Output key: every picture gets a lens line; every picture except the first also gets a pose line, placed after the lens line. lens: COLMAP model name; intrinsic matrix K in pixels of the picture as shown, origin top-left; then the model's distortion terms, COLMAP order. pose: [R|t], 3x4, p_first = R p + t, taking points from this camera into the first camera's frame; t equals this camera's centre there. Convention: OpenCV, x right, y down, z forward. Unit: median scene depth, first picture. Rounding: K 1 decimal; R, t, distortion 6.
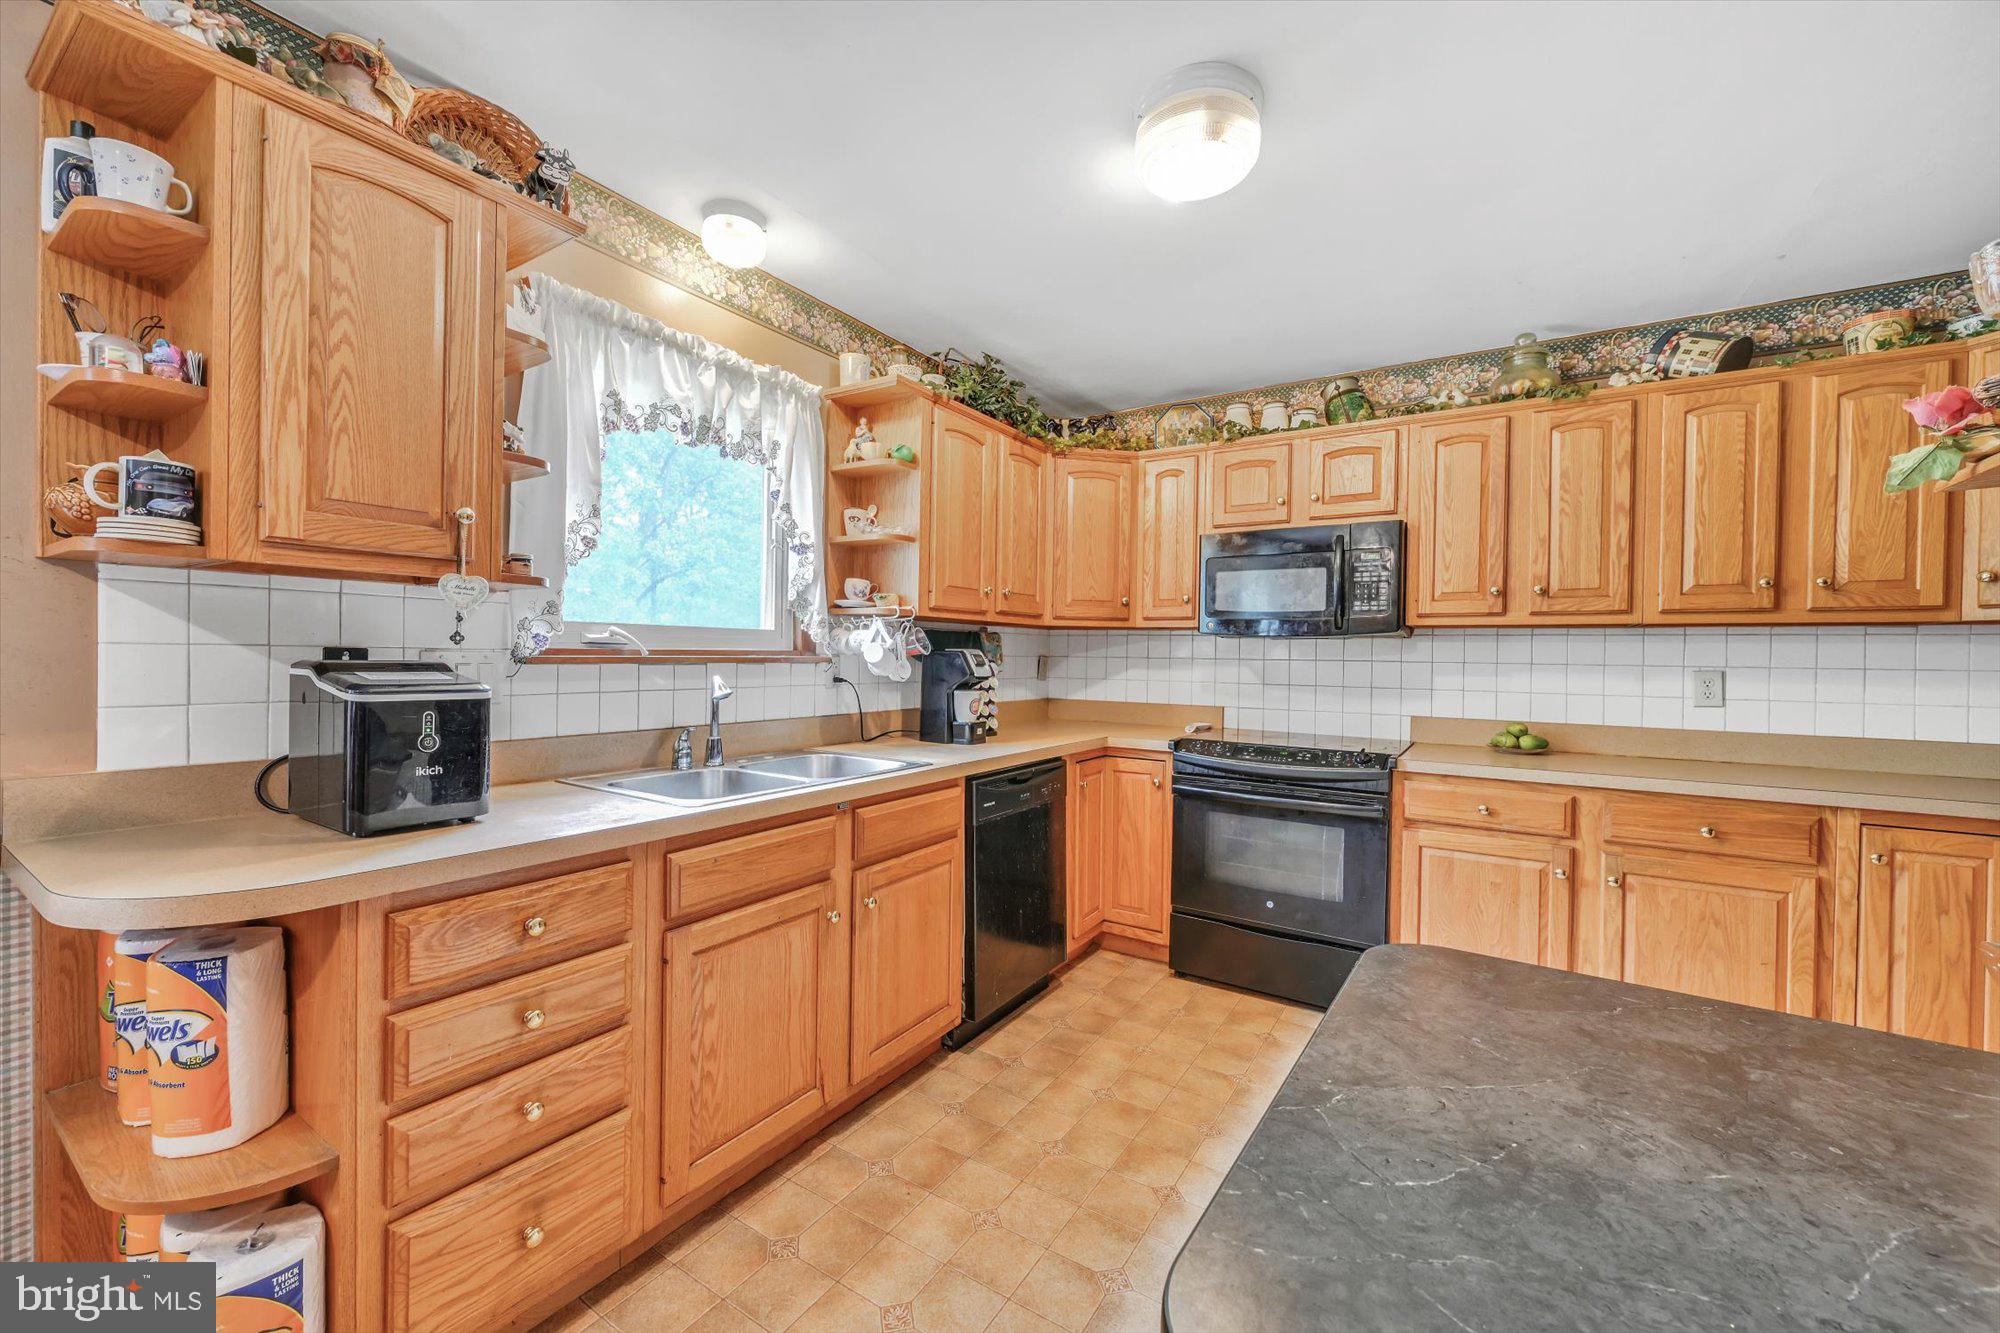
lens RADIAL K [[783.7, 0, 1000.0], [0, 783.7, 666.5], [0, 0, 1]] dist [-0.003243, 0.000017]
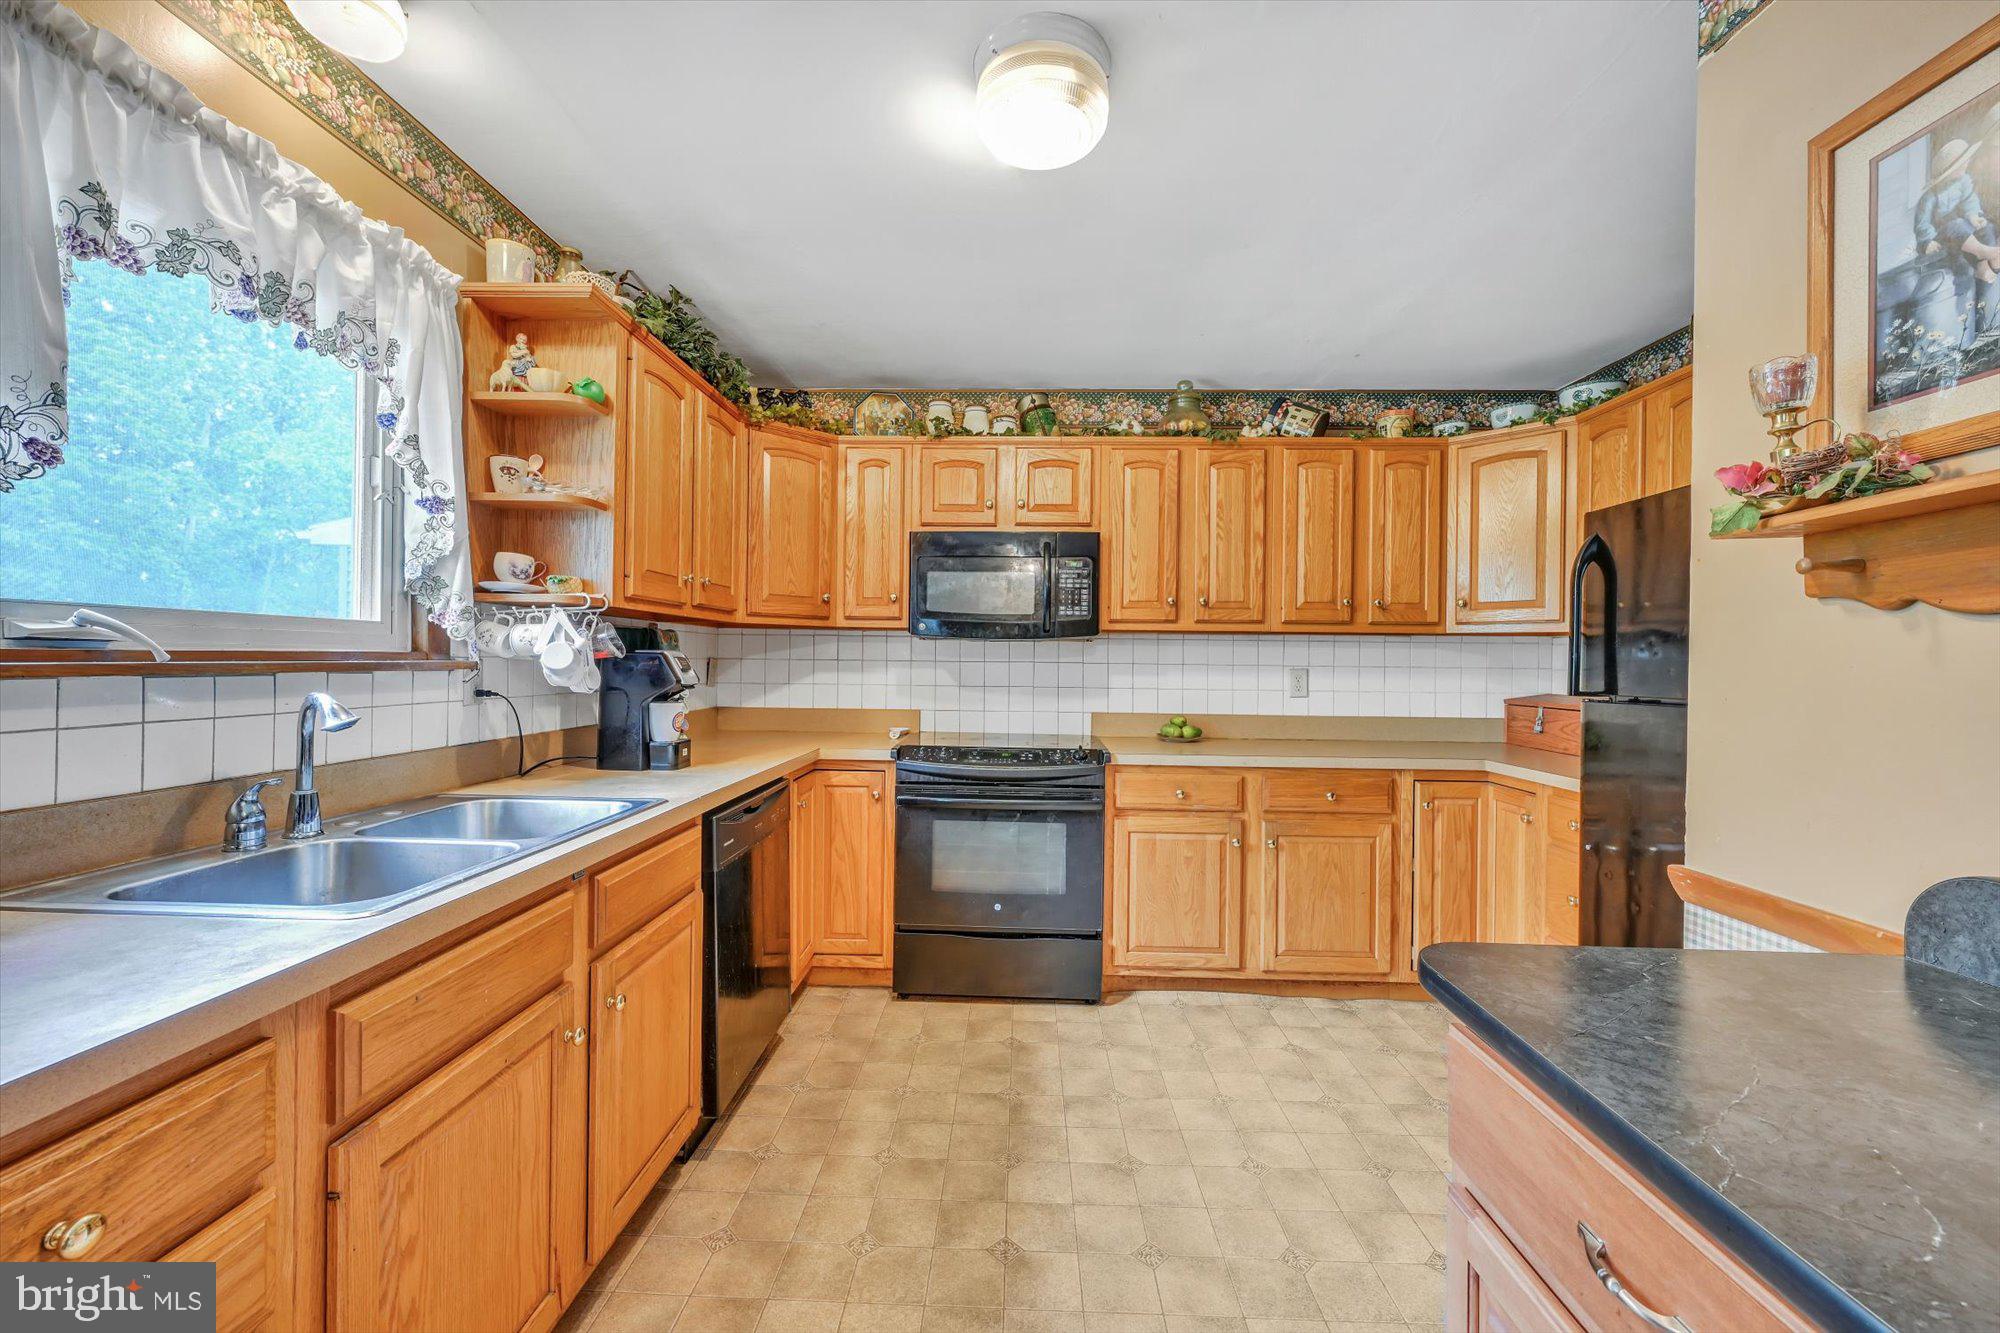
lens RADIAL K [[783.7, 0, 1000.0], [0, 783.7, 666.5], [0, 0, 1]] dist [-0.003243, 0.000017]
pose [[0.859040, -0.007646, 0.511851, -0.176777], [0.007916, 0.999967, 0.001651, -0.005029], [-0.511847, 0.002634, 0.859073, 0.153328]]
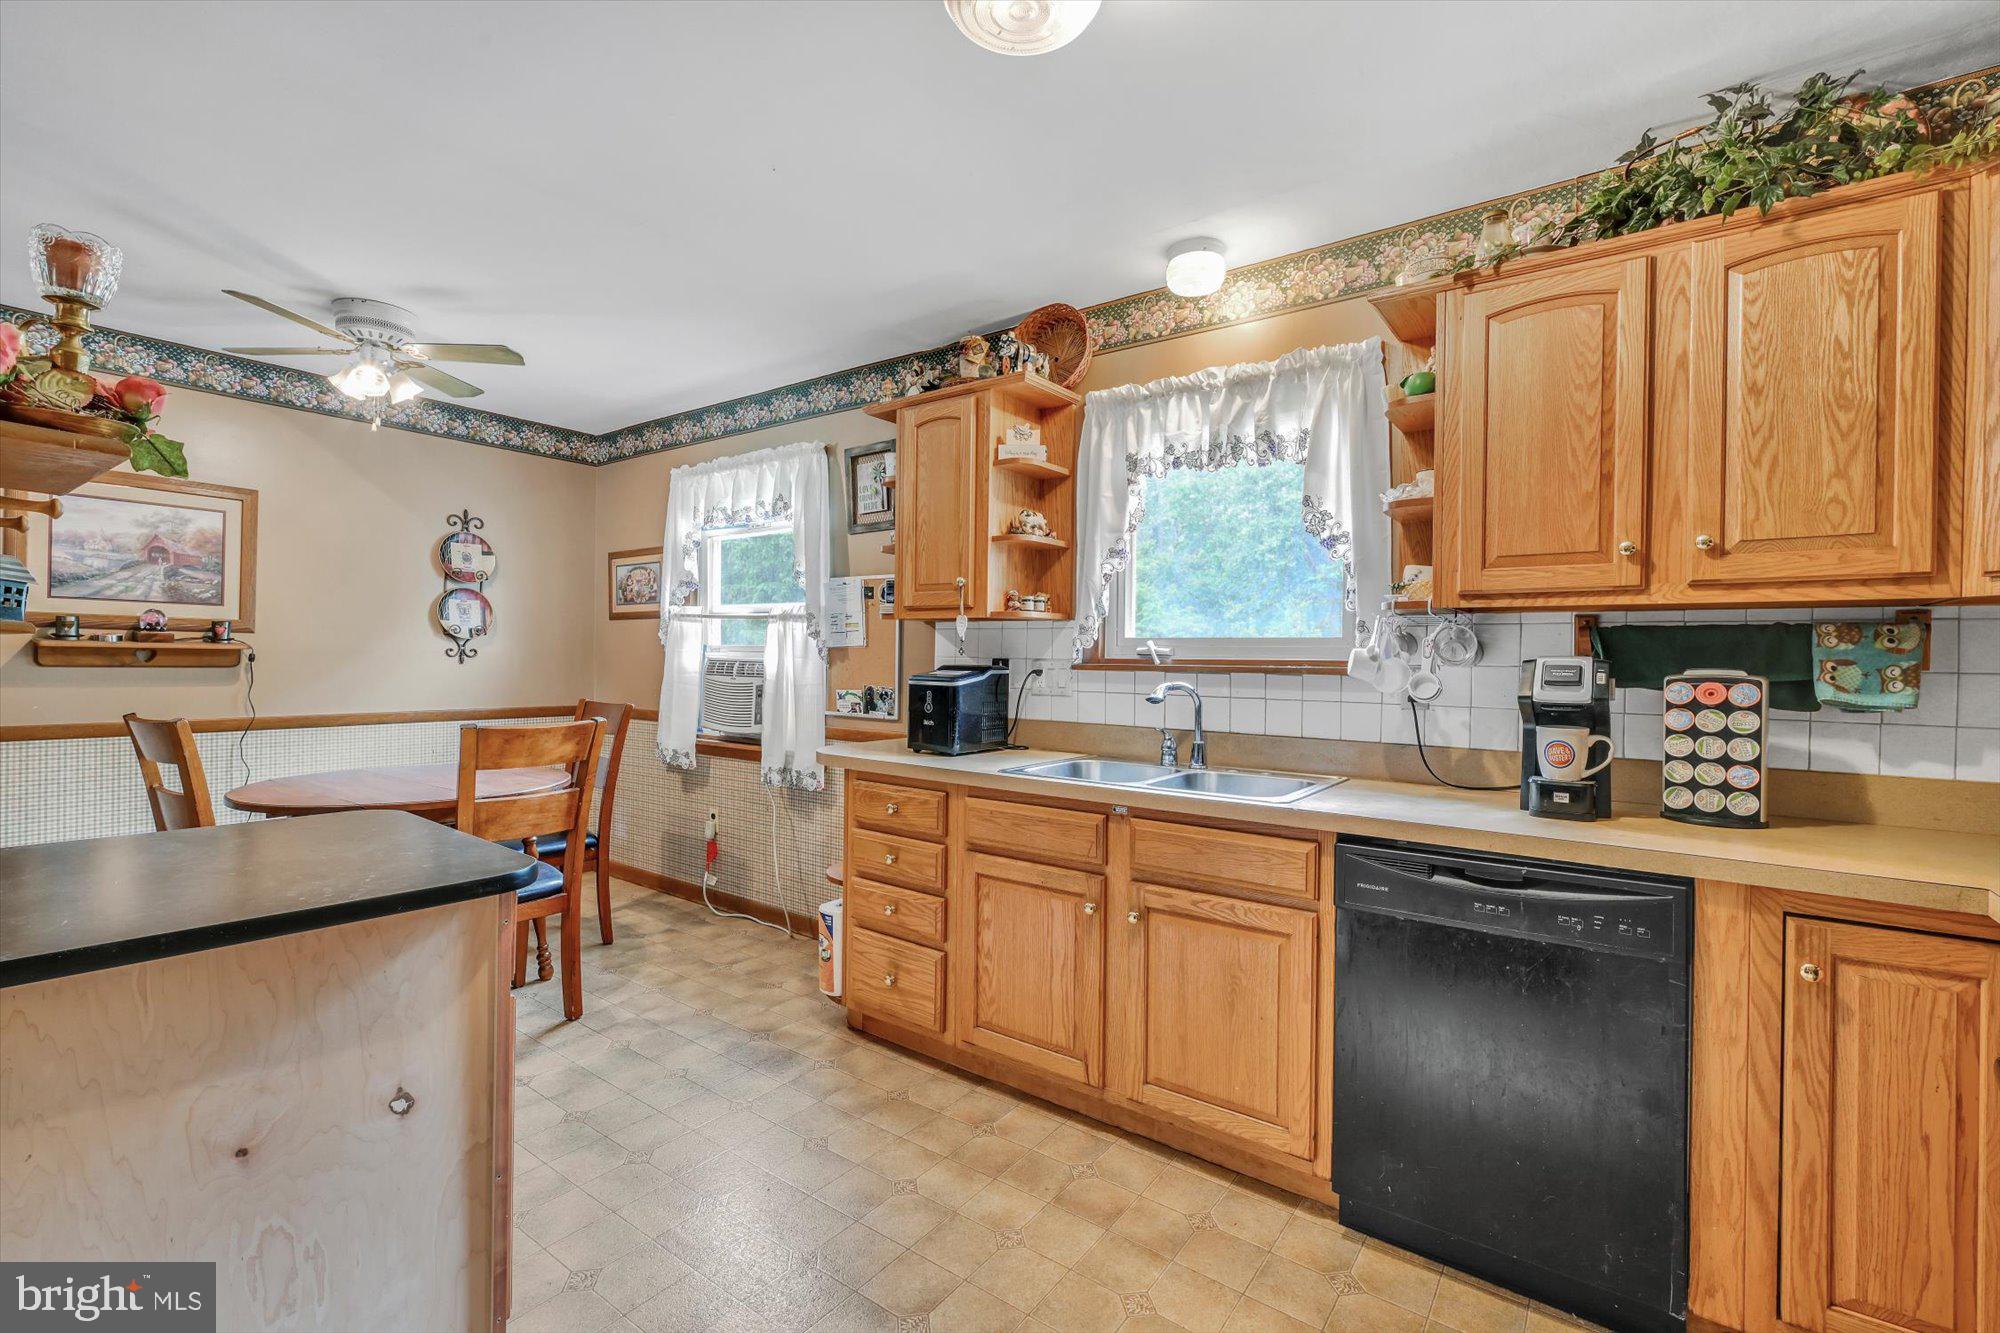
lens RADIAL K [[865.9, 0, 1000.0], [0, 865.9, 666.5], [0, 0, 1]] dist [-0.003177, -0.000113]
pose [[-0.064511, -0.007616, -0.997888, 0.703322], [-0.029751, 0.999541, -0.005705, 0.002690], [0.997473, 0.029320, -0.064708, 0.688803]]
